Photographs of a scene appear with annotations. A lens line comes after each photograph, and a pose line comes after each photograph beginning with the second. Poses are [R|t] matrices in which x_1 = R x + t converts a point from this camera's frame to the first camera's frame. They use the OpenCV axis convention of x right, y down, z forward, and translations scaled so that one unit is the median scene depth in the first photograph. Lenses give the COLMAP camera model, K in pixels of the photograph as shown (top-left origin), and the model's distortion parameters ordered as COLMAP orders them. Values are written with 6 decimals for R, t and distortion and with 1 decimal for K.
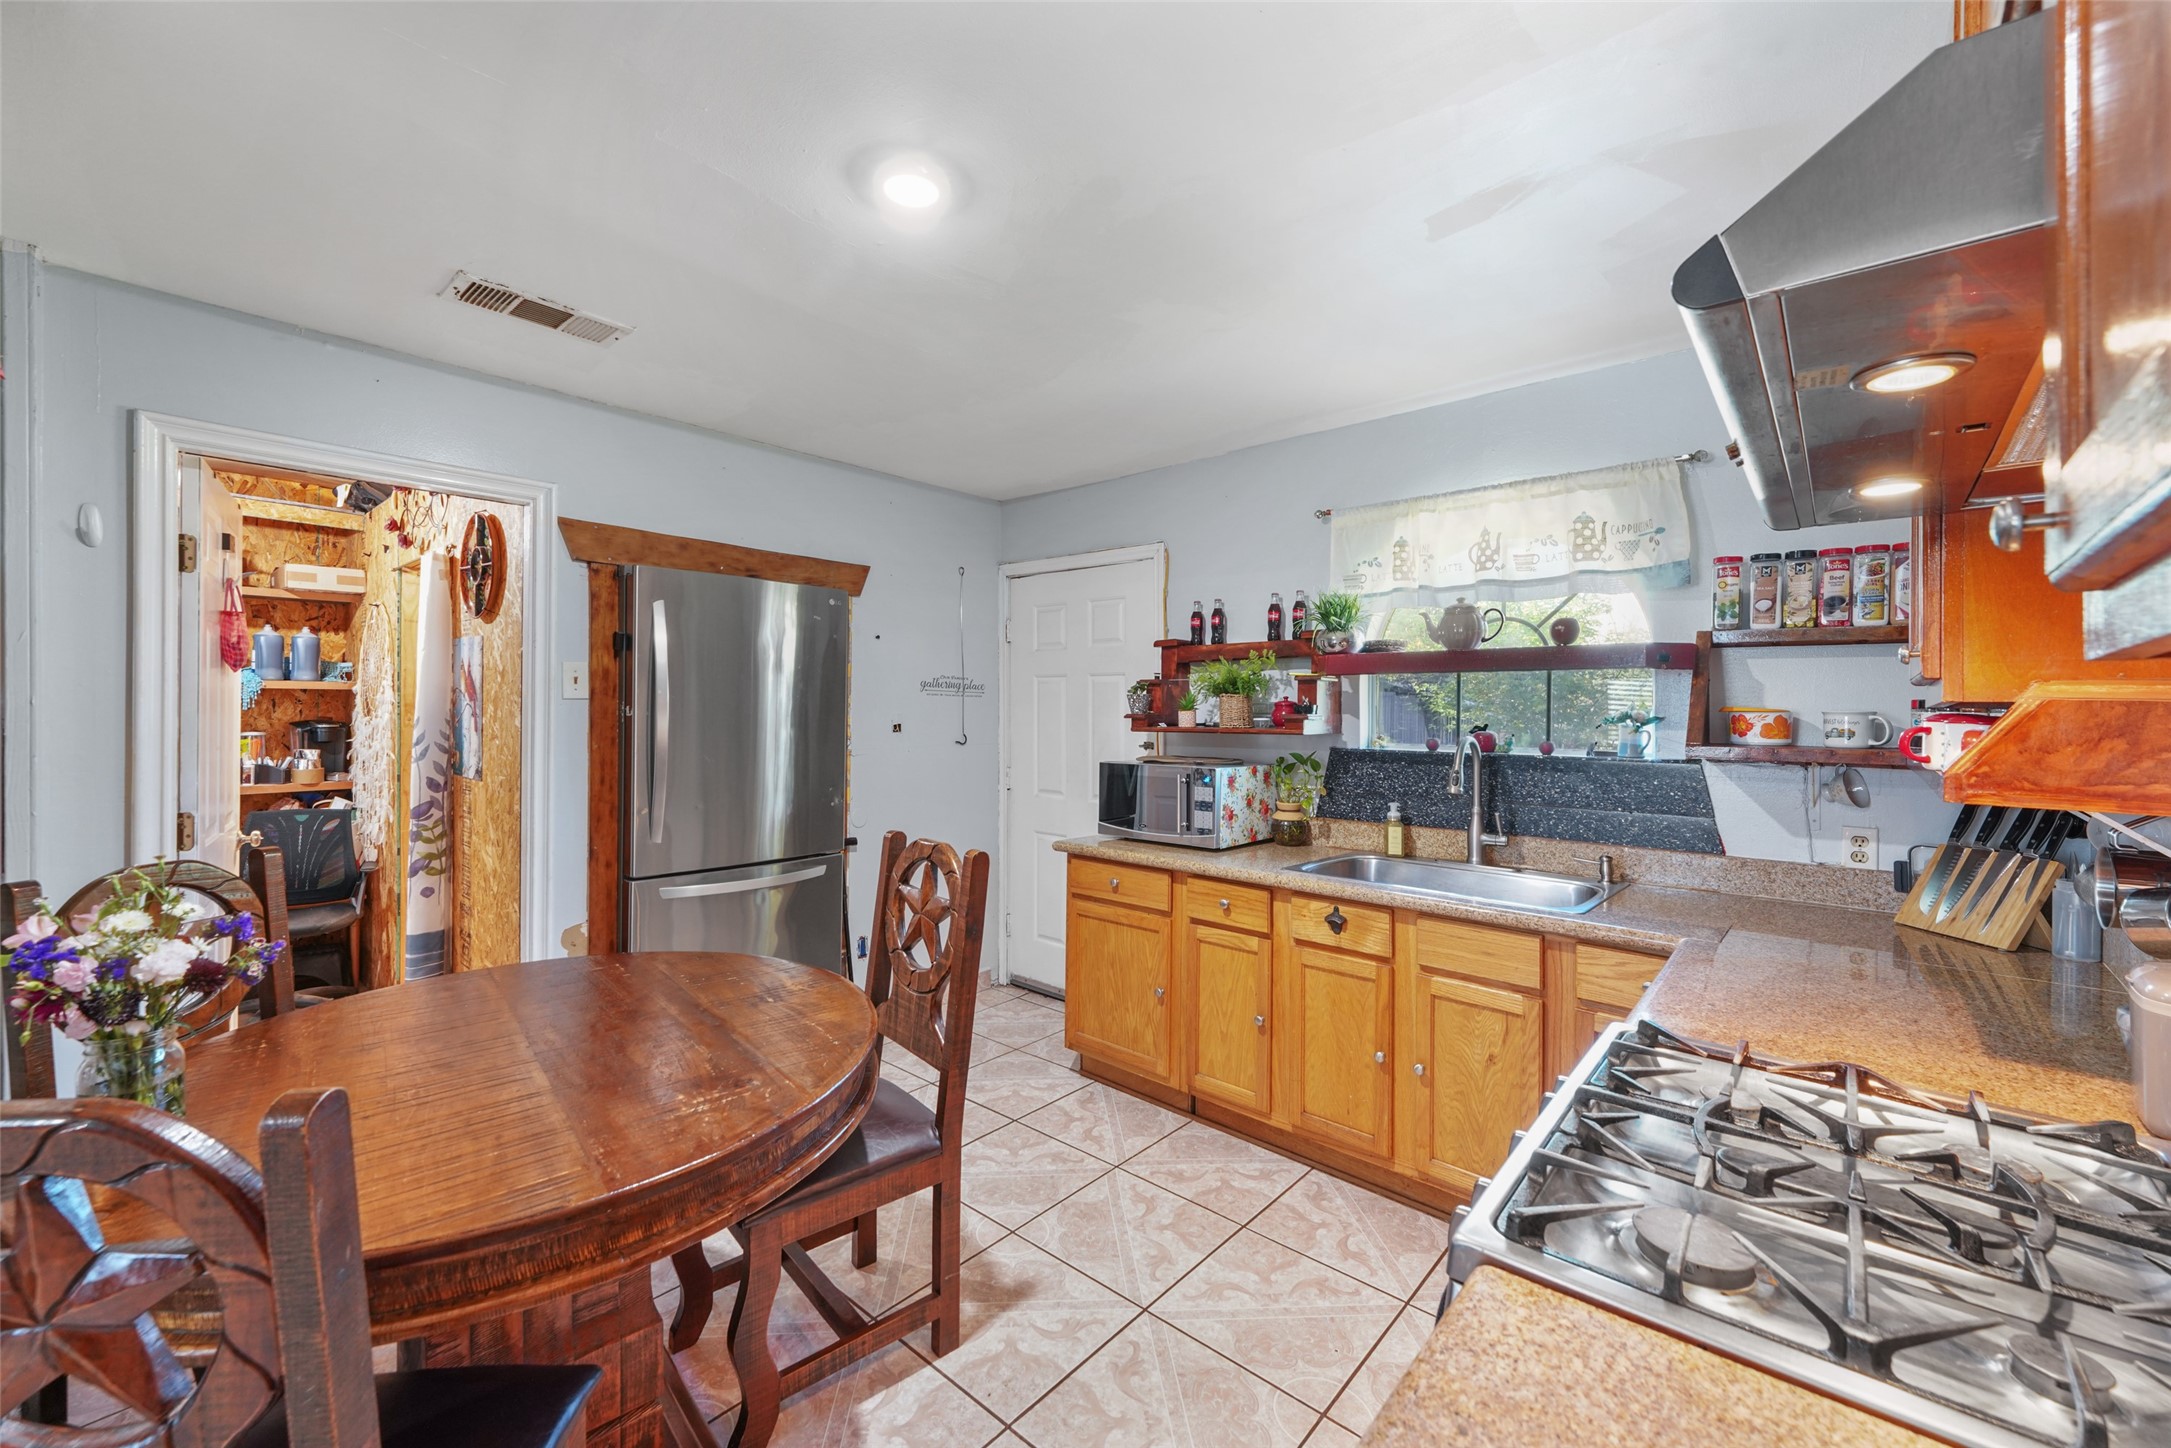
lens RADIAL K [[859.5, 0, 1085.7], [0, 859.5, 714.3], [0, 0, 1]] dist [0.000127, -0.000025]
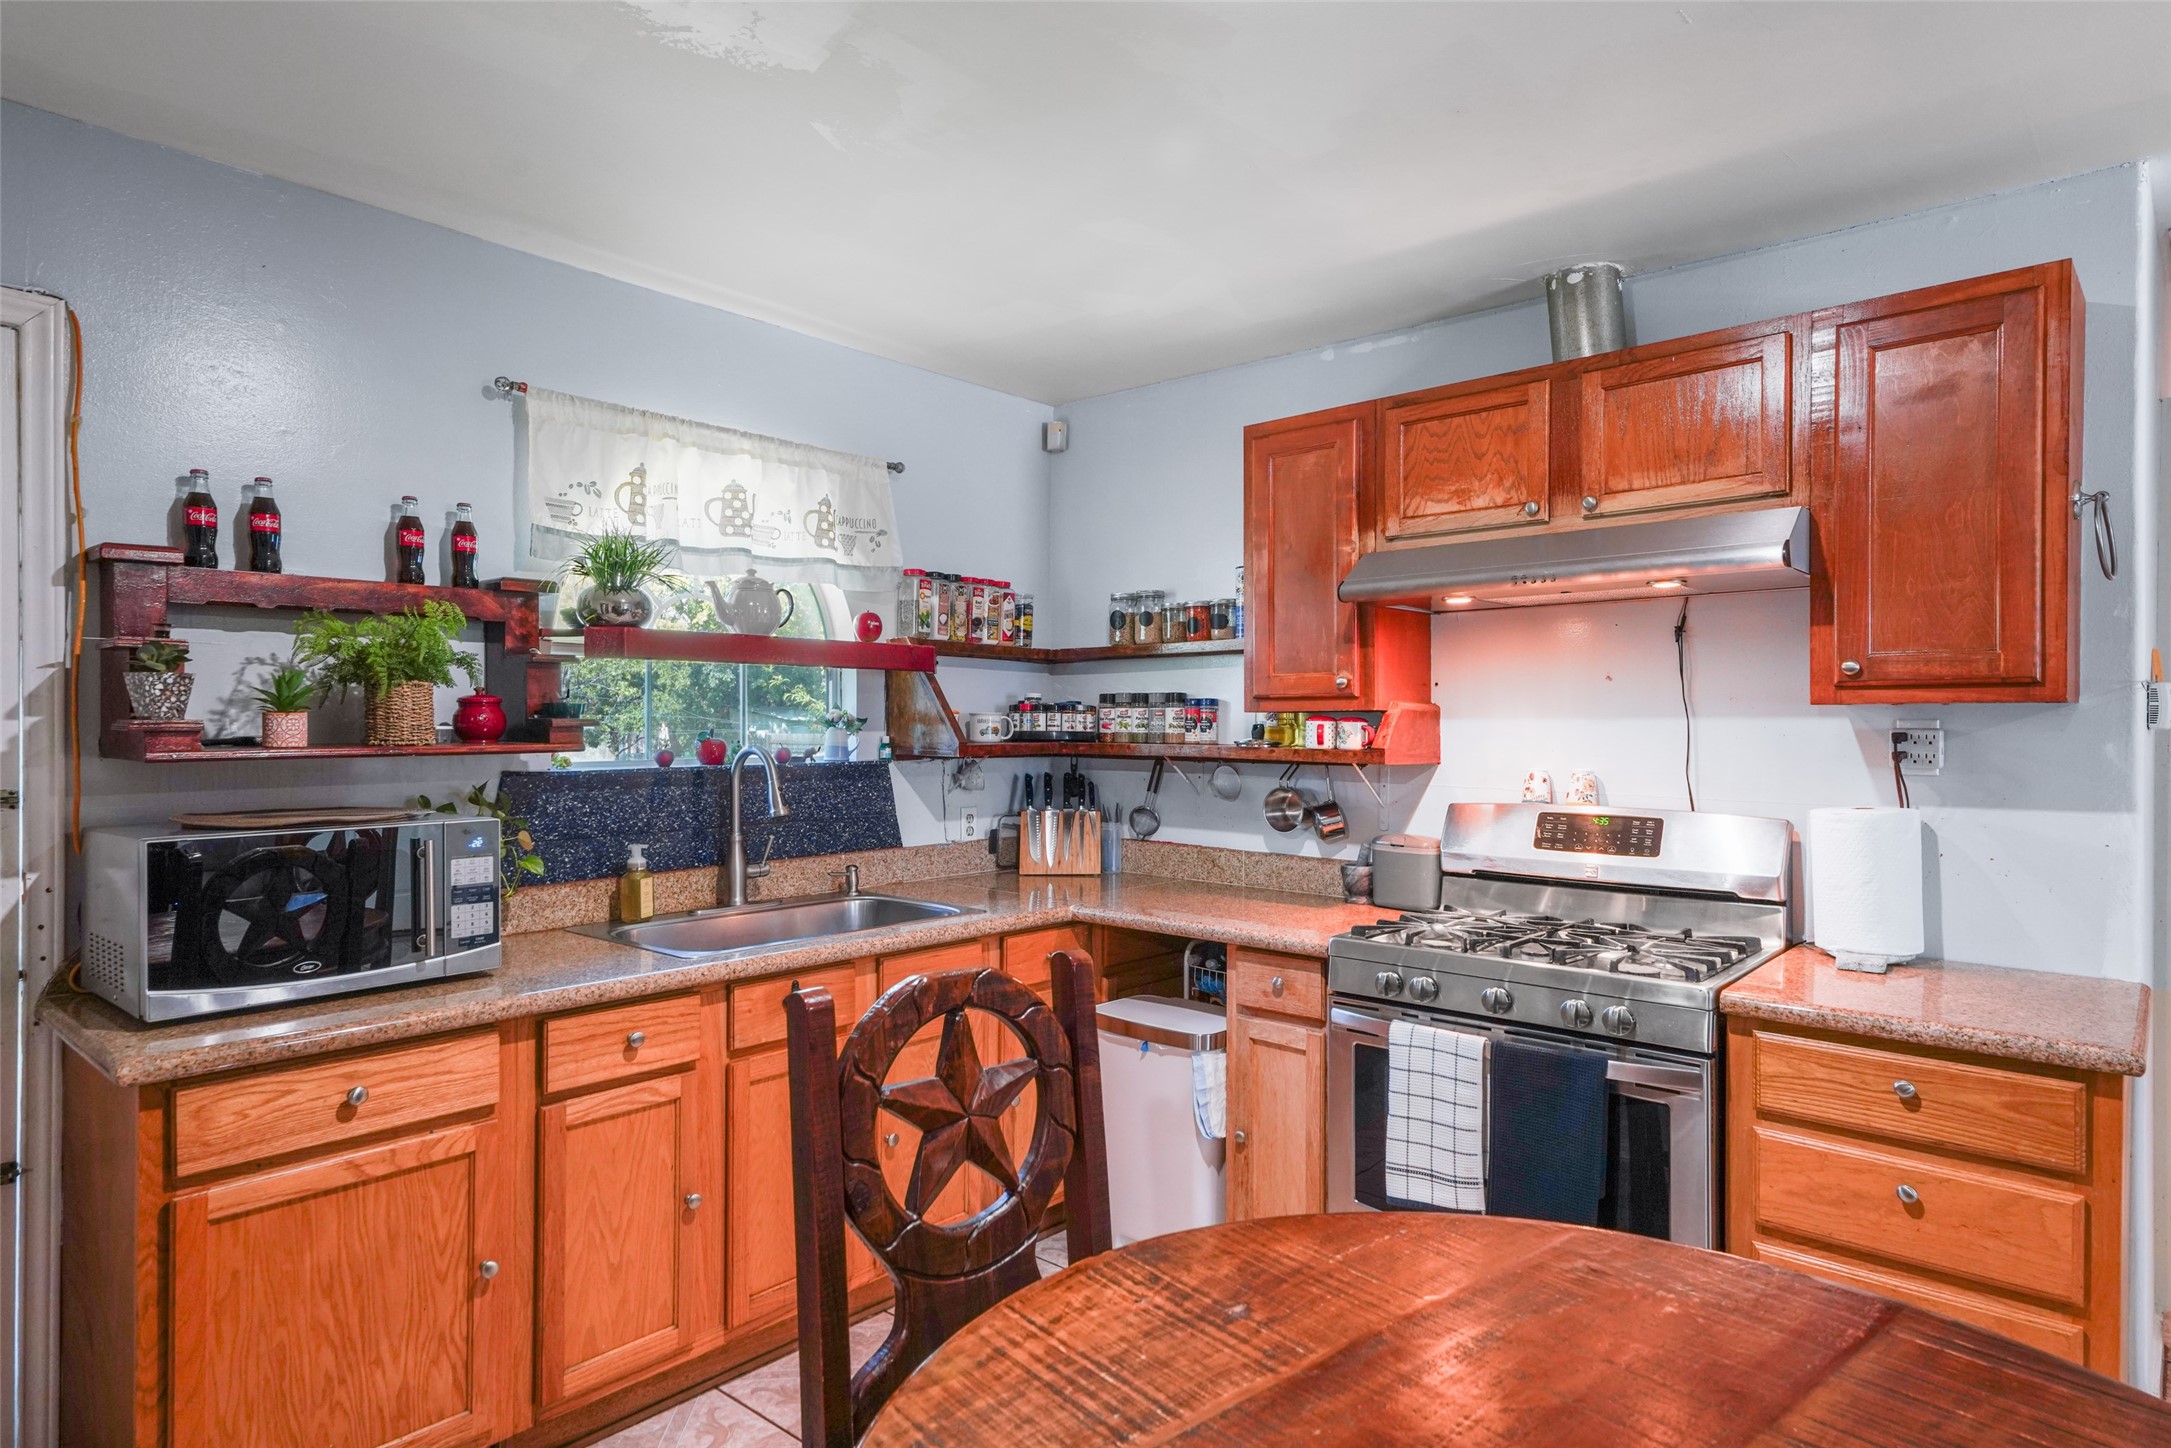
lens RADIAL K [[1197.5, 0, 1085.5], [0, 1197.5, 724.0], [0, 0, 1]] dist [0.019274, 0.000097]
pose [[-0.006162, -0.012603, 0.999902, -0.659941], [-0.000883, 0.999920, 0.012598, -0.007421], [-0.999981, -0.000805, -0.006173, 0.690832]]
